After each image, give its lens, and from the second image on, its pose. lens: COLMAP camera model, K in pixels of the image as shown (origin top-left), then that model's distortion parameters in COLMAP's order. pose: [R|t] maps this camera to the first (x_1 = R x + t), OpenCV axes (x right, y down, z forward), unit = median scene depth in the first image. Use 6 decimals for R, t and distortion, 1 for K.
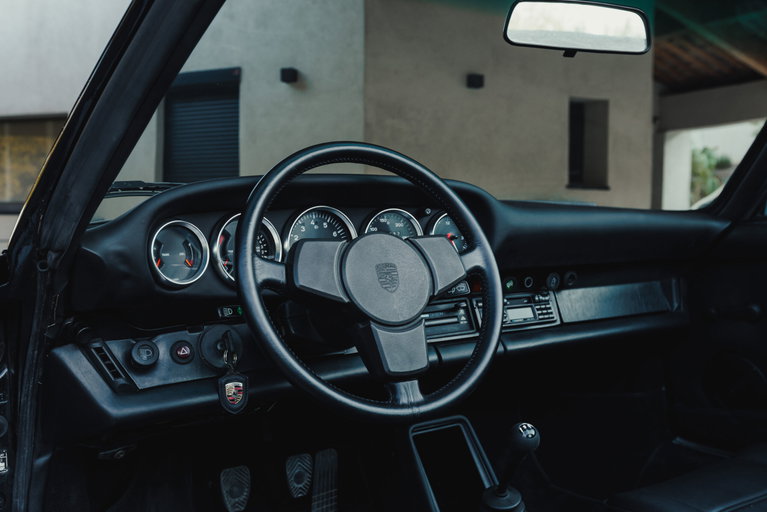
lens RADIAL K [[727.0, 0, 419.3], [0, 727.0, 256.2], [0, 0, 1]] dist [-0.013351, -0.009646]
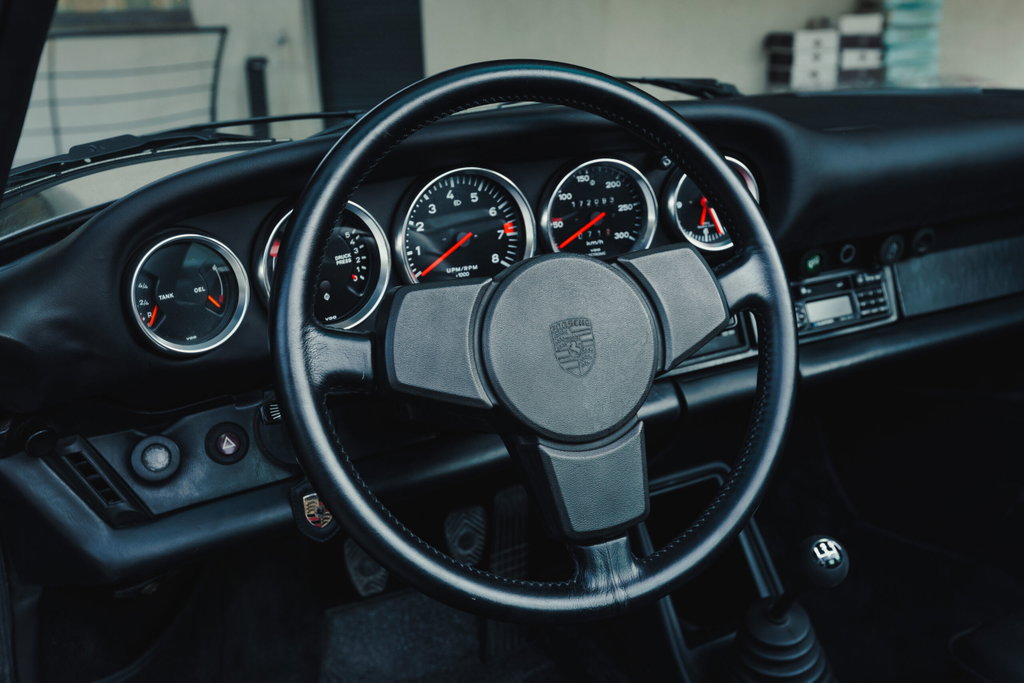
lens RADIAL K [[970.6, 0, 559.9], [0, 970.6, 341.8], [0, 0, 1]] dist [-0.013351, -0.009646]
pose [[0.991890, 0.028080, -0.123955, 0.031219], [0.007903, 0.959775, 0.280660, -0.160224], [0.126849, -0.279364, 0.951769, 0.318761]]
